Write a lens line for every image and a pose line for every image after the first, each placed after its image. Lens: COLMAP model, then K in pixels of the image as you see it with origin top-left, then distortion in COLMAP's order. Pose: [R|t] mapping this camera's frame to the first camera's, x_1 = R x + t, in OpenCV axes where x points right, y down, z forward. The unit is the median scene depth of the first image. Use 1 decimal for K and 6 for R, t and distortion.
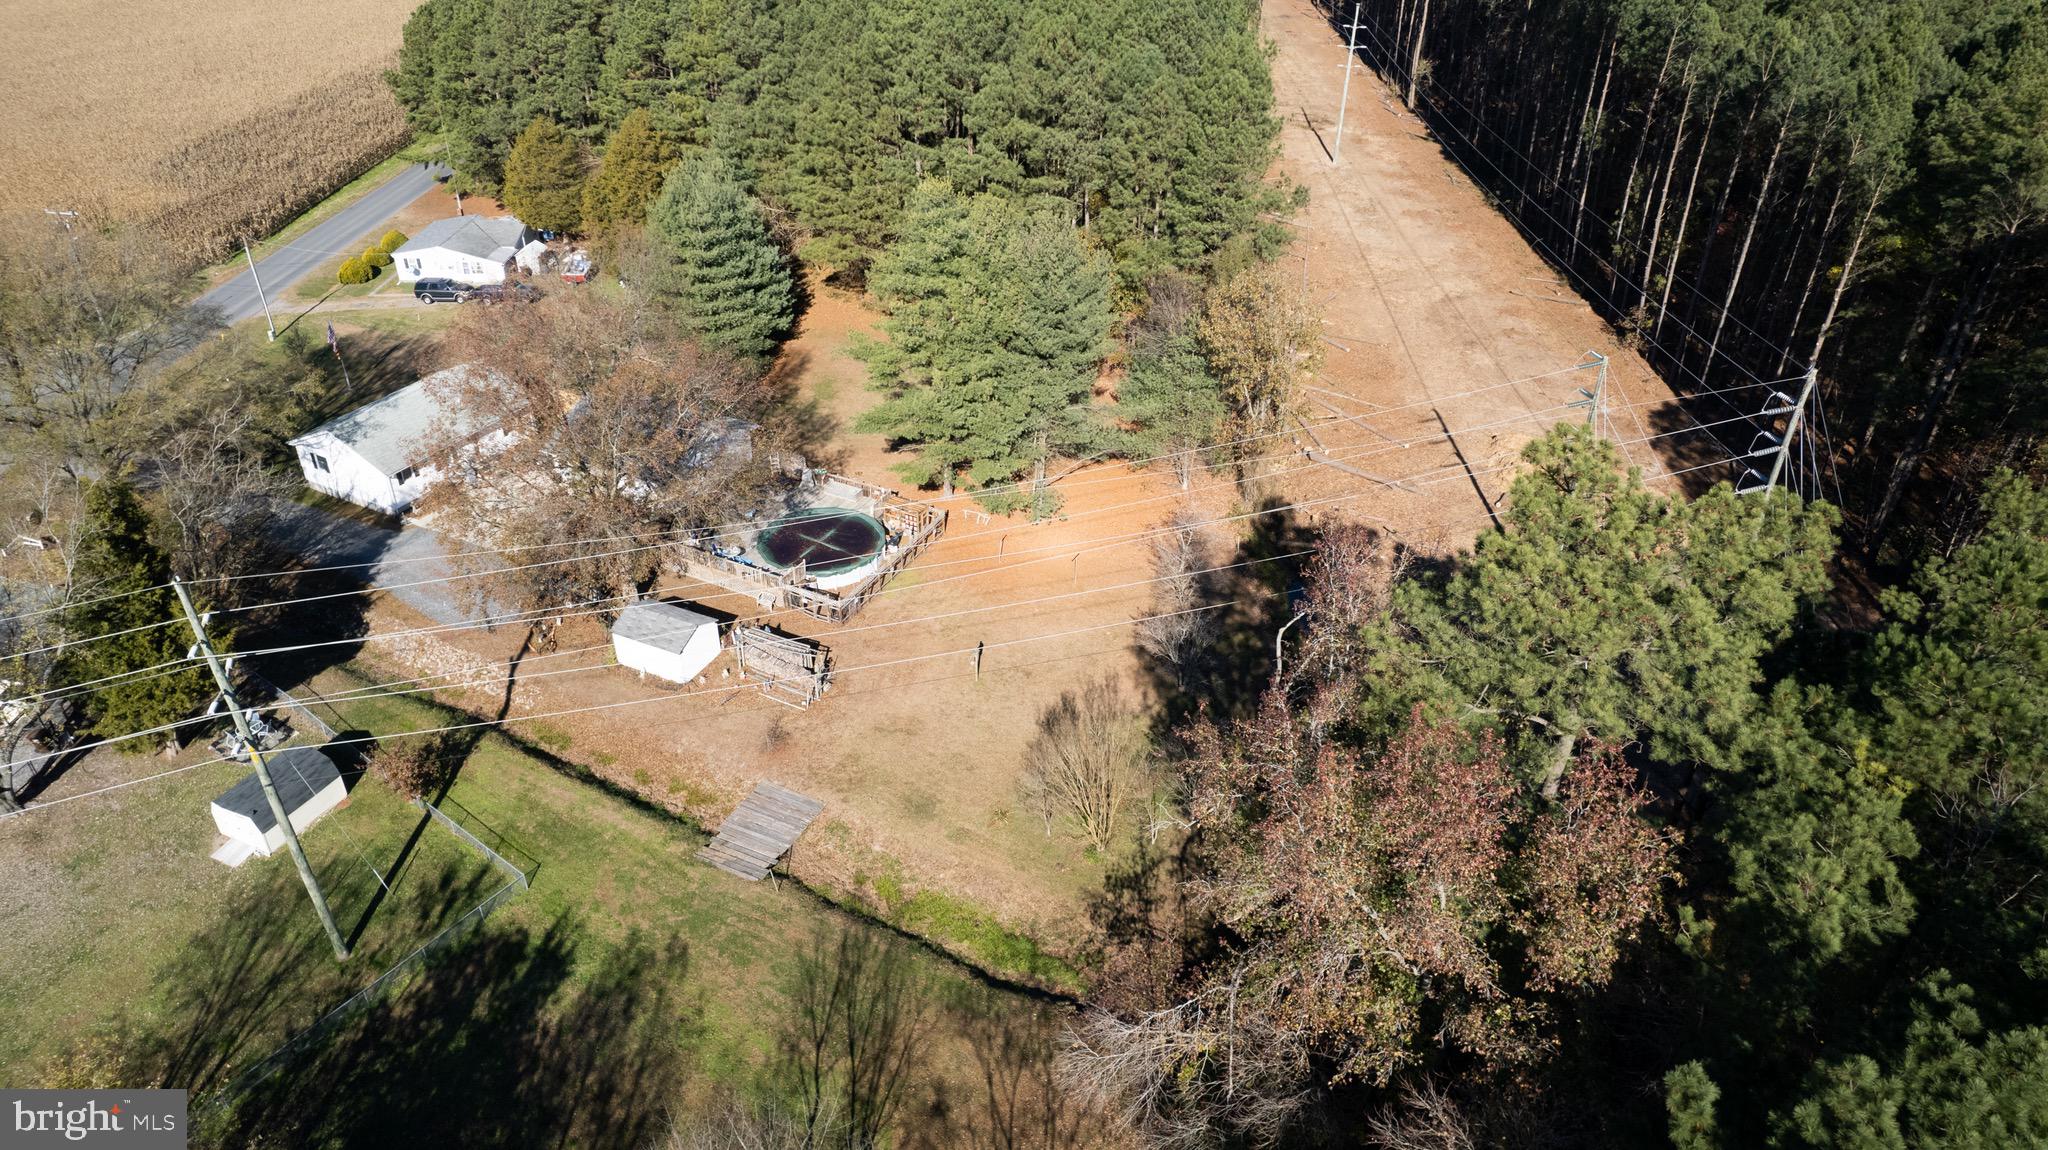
lens RADIAL K [[1303.1, 0, 1023.4], [0, 1303.1, 583.0], [0, 0, 1]] dist [-0.048752, 0.013290]
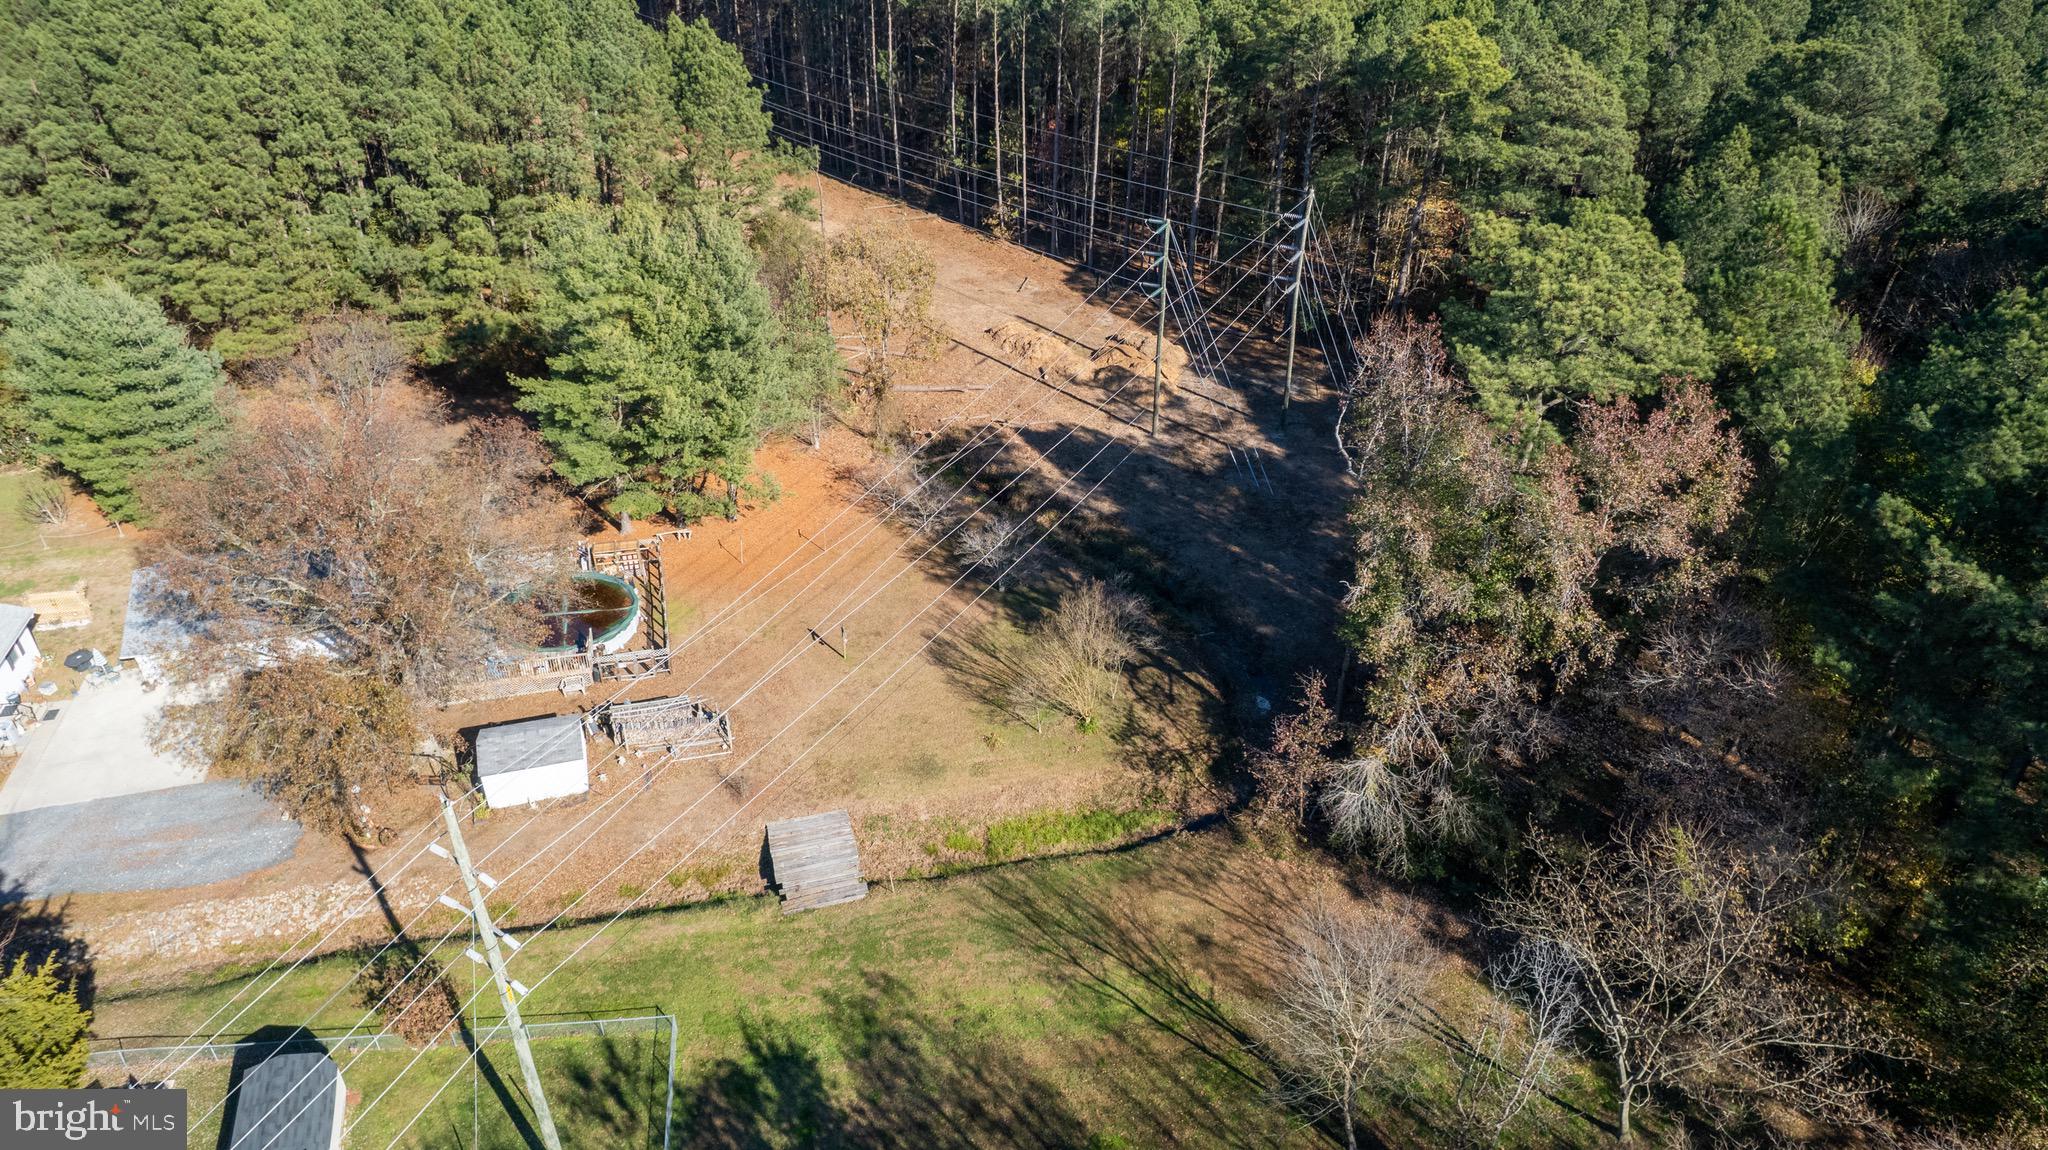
lens RADIAL K [[1303.1, 0, 1020.5], [0, 1303.1, 567.9], [0, 0, 1]] dist [-0.048752, 0.013290]
pose [[0.729893, -0.359769, 0.581225, -0.548348], [0.359459, 0.925243, 0.121307, -0.070212], [-0.581417, 0.120385, 0.804650, 0.102907]]
